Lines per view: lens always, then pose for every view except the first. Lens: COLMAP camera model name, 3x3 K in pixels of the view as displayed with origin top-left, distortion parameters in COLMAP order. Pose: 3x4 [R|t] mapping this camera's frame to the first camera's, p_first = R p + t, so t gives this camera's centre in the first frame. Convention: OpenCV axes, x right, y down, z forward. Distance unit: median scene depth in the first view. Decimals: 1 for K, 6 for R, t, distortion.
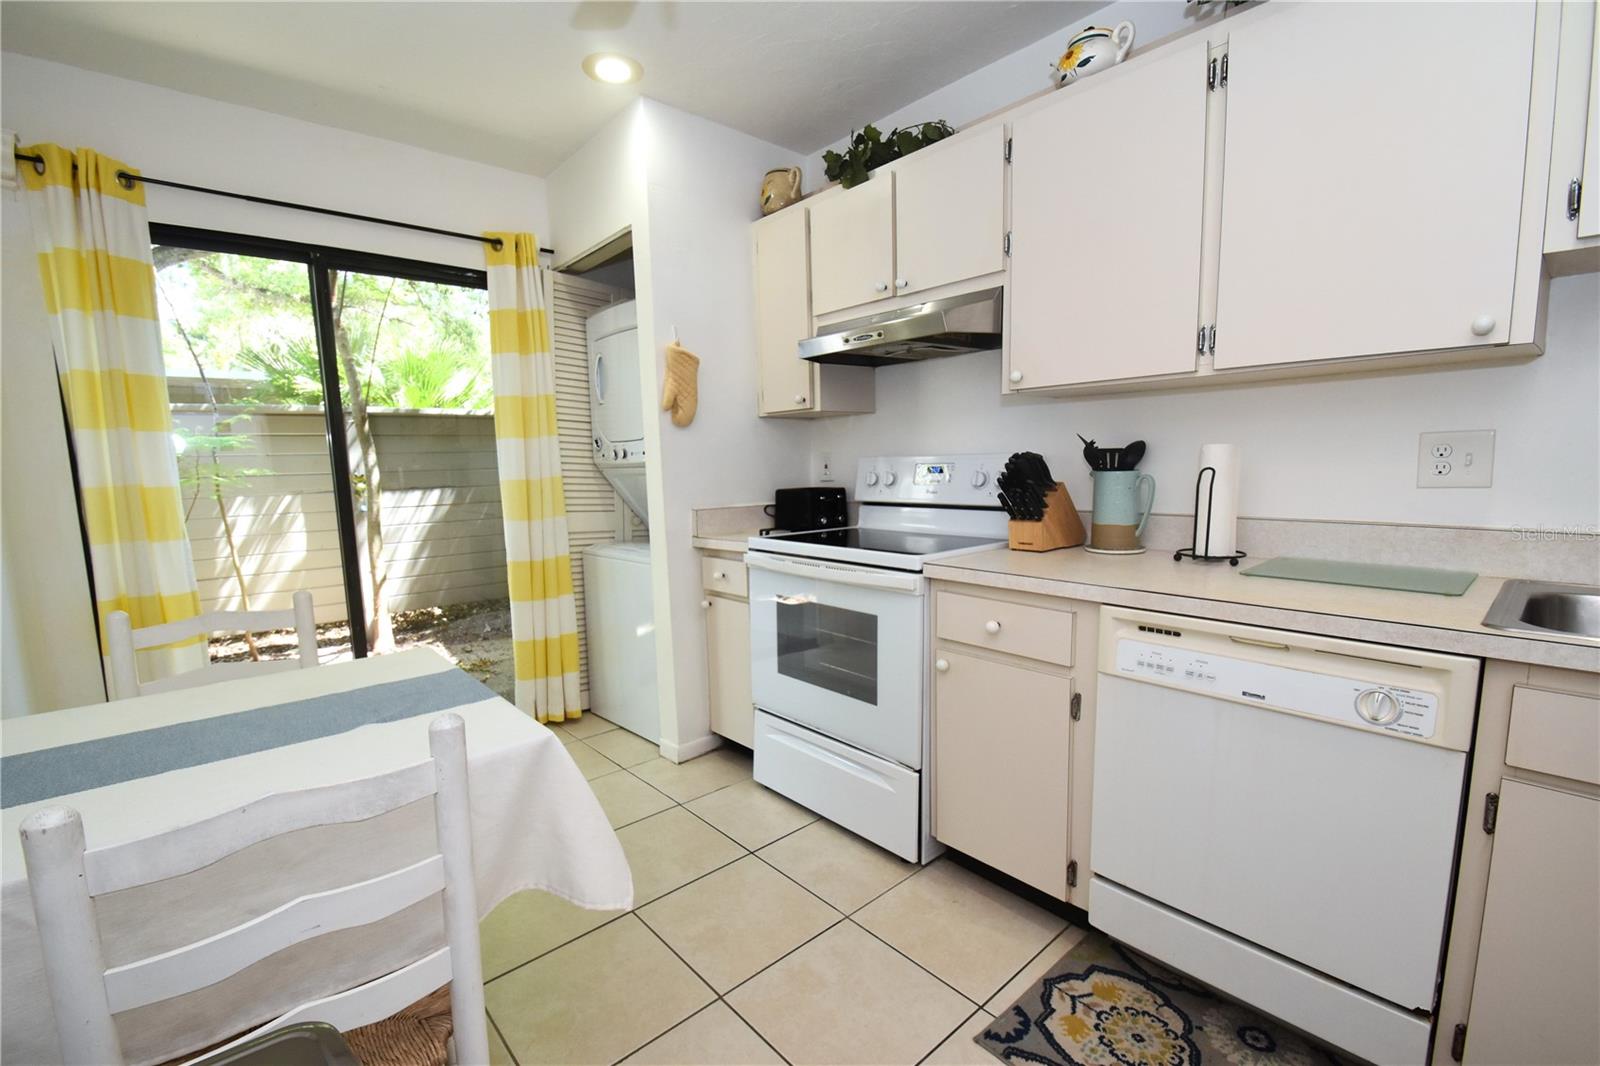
lens RADIAL K [[696.2, 0, 788.9], [0, 696.2, 550.6], [0, 0, 1]] dist [0.014696, -0.017332]
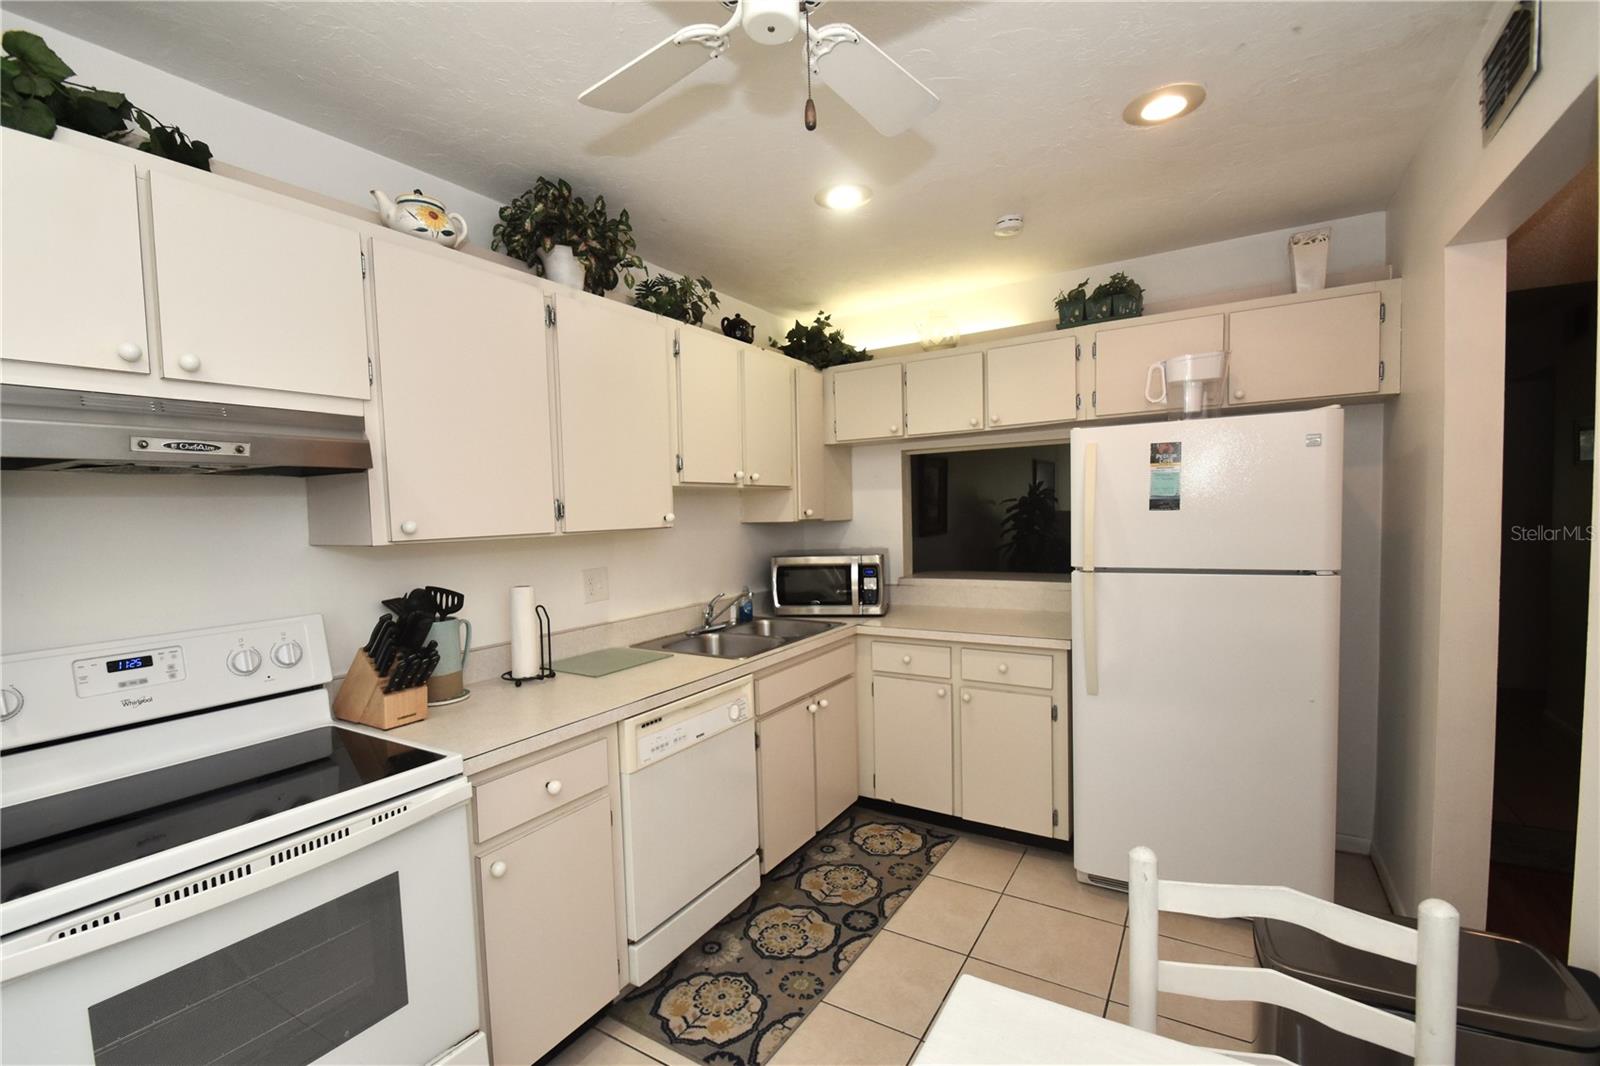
lens RADIAL K [[696.2, 0, 788.9], [0, 696.2, 550.6], [0, 0, 1]] dist [0.014696, -0.017332]
pose [[-0.293609, -0.019510, 0.955727, -0.817340], [0.163596, 0.984016, 0.070345, -0.258058], [-0.941823, 0.177007, -0.285724, 1.021118]]
